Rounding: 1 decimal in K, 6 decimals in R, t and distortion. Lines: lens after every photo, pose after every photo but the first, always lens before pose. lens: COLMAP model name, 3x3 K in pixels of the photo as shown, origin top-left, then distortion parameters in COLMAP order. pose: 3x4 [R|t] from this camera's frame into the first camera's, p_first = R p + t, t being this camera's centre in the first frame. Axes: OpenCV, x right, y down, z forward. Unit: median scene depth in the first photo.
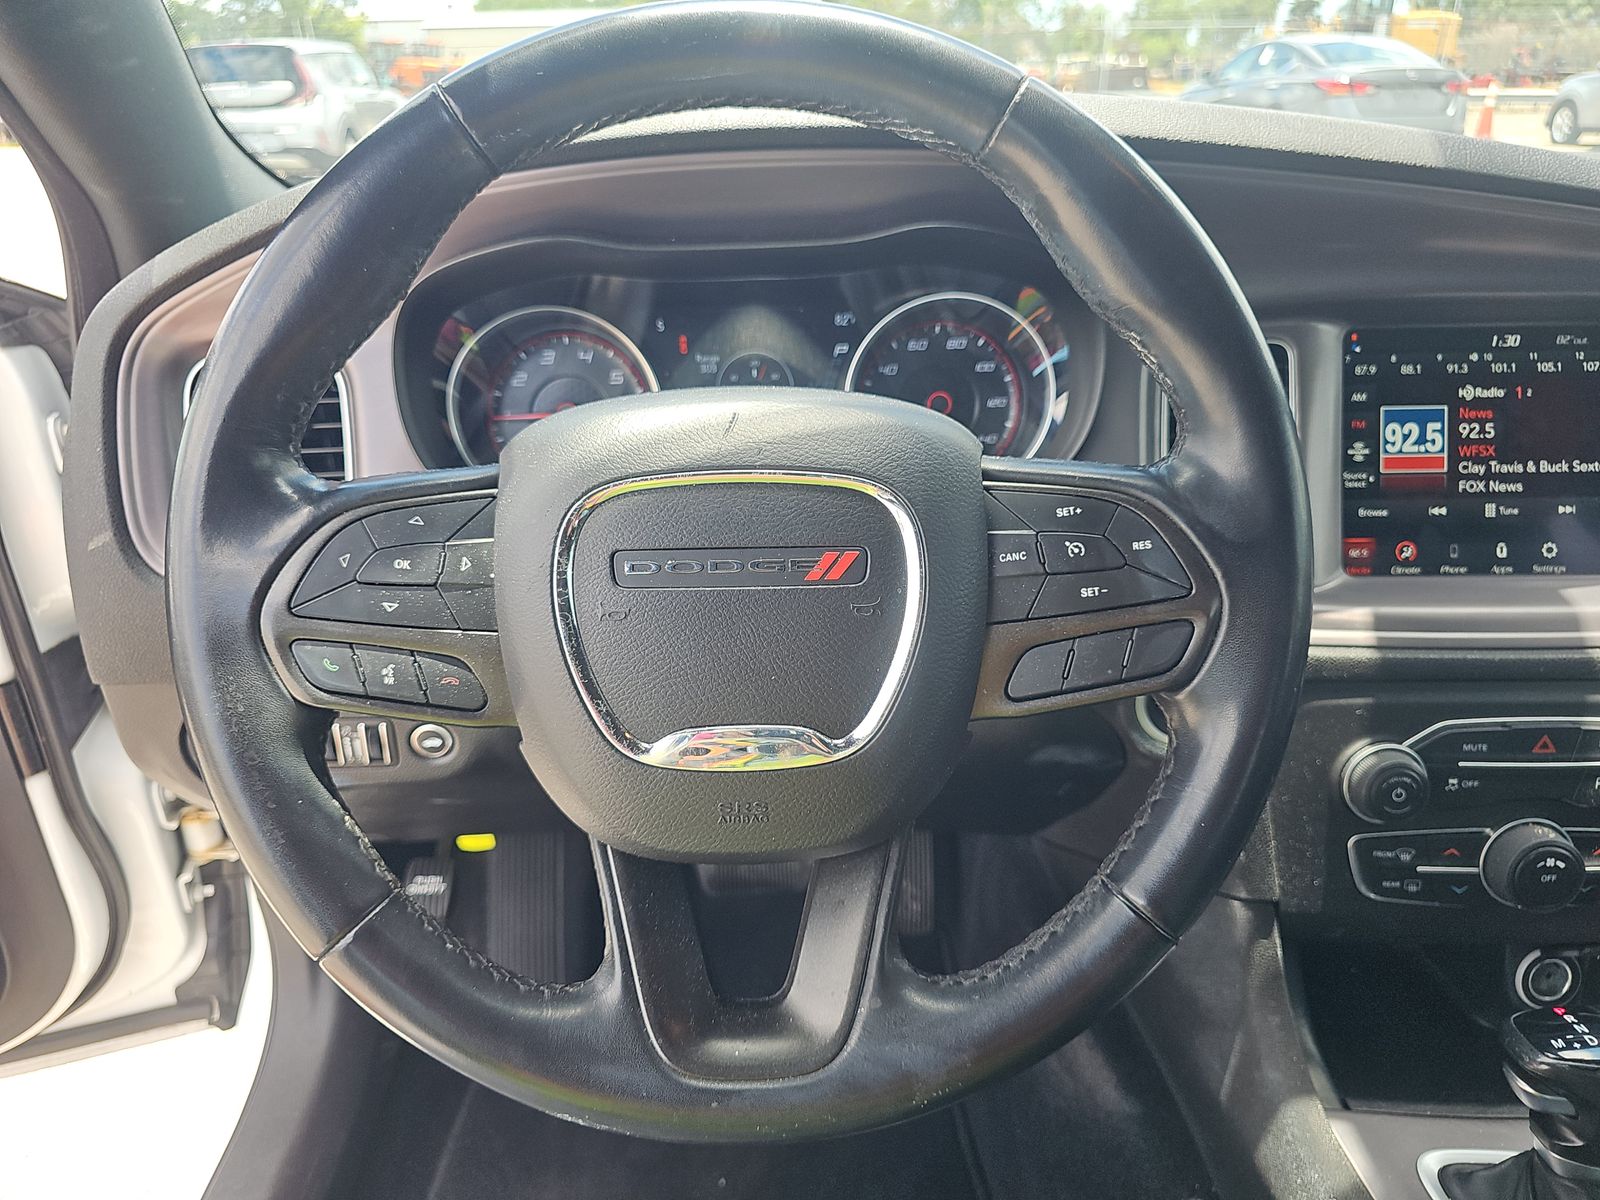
lens RADIAL K [[1076.4, 0, 796.5], [0, 1076.4, 587.3], [0, 0, 1]] dist [0.038256, -0.026913]
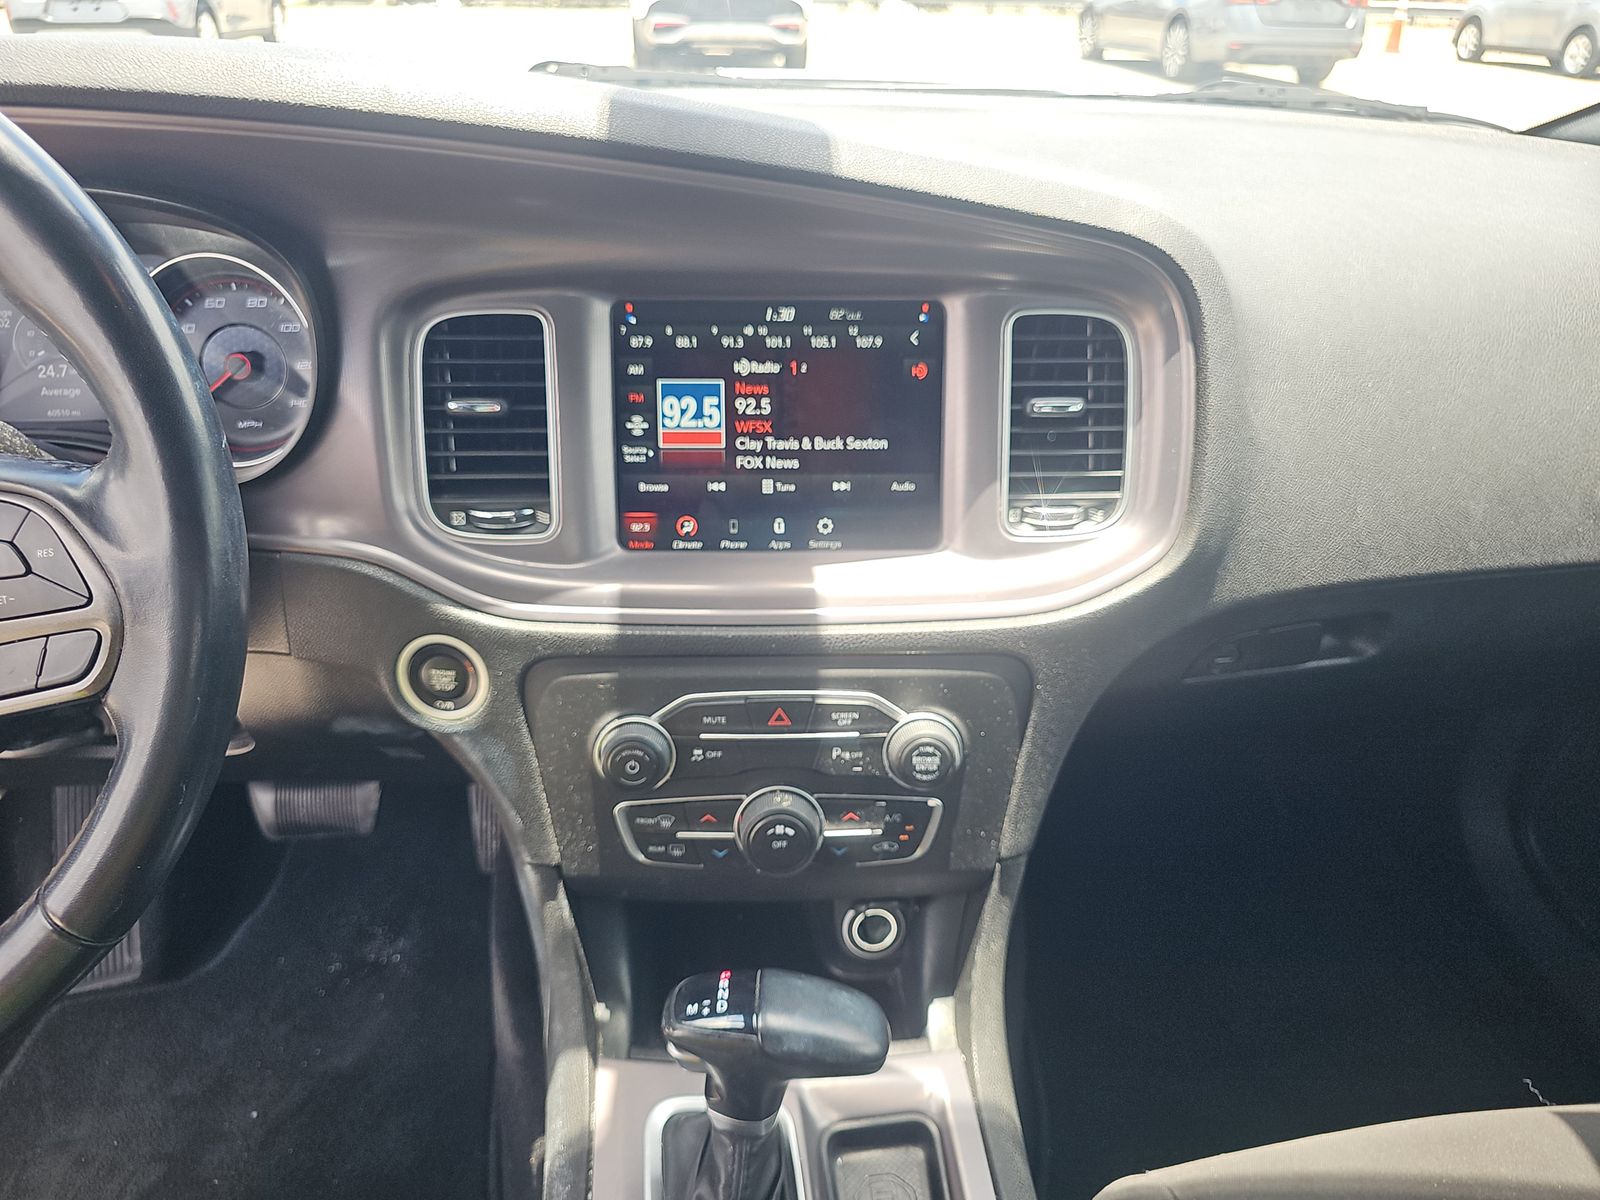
lens RADIAL K [[1076.4, 0, 801.0], [0, 1076.4, 614.2], [0, 0, 1]] dist [0.038256, -0.026913]
pose [[0.999277, 0.003021, 0.037898, 0.632261], [-0.006758, 0.995078, 0.098867, -0.051819], [-0.037413, -0.099051, 0.994379, -0.007384]]
